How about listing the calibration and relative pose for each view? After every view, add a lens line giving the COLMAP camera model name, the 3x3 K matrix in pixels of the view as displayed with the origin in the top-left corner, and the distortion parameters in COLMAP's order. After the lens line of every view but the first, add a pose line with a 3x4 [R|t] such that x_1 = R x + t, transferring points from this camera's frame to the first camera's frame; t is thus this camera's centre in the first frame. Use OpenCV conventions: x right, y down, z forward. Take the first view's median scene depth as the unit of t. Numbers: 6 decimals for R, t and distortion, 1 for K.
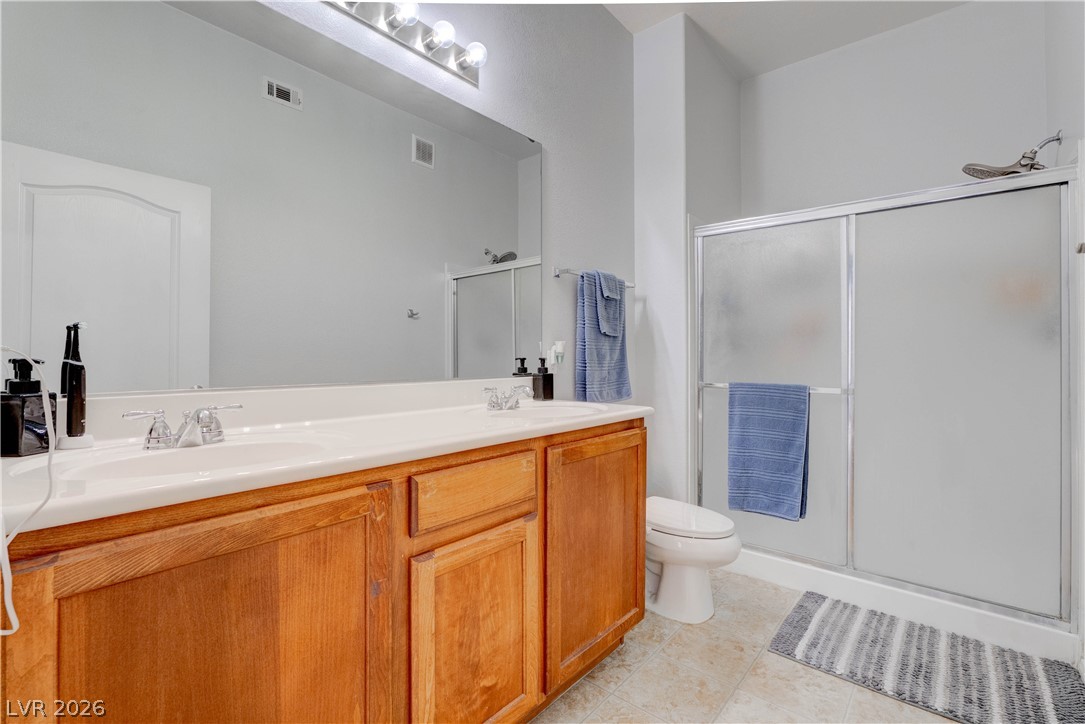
lens RADIAL K [[493.0, 0, 542.4], [0, 493.0, 363.3], [0, 0, 1]] dist [-0.010344, -0.000496]
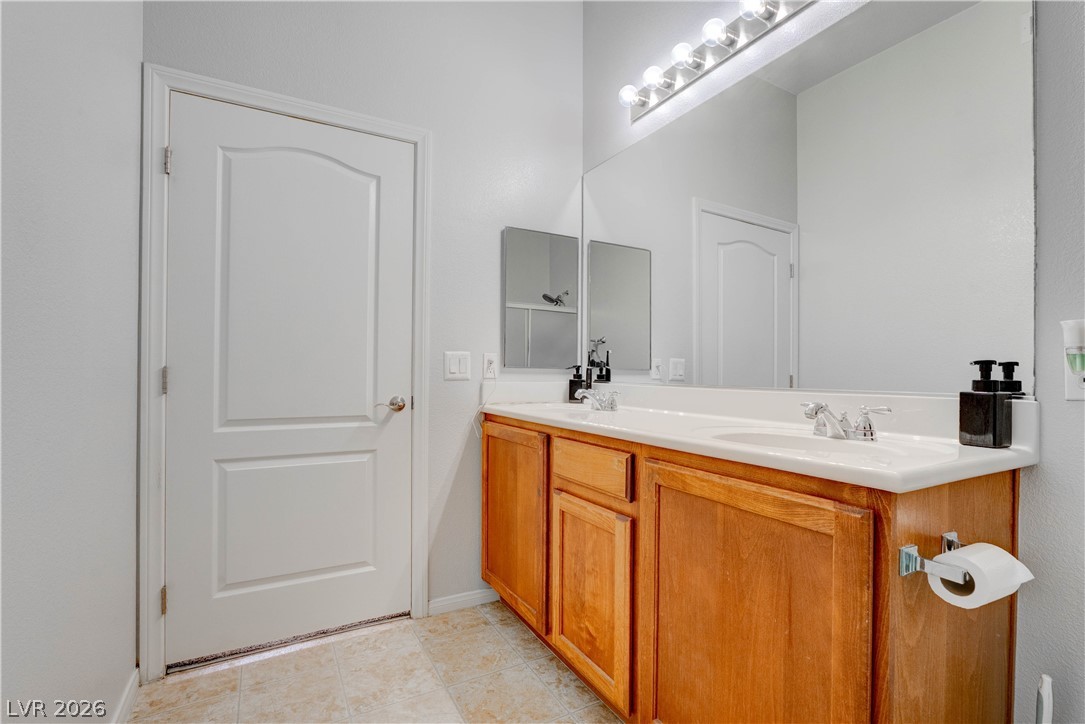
lens RADIAL K [[493.0, 0, 542.1], [0, 493.0, 364.3], [0, 0, 1]] dist [-0.010344, -0.000496]
pose [[-0.347811, -0.004084, -0.937556, 1.058022], [-0.002171, 0.999991, -0.003551, 0.002754], [0.937562, 0.000800, -0.347817, 1.296203]]
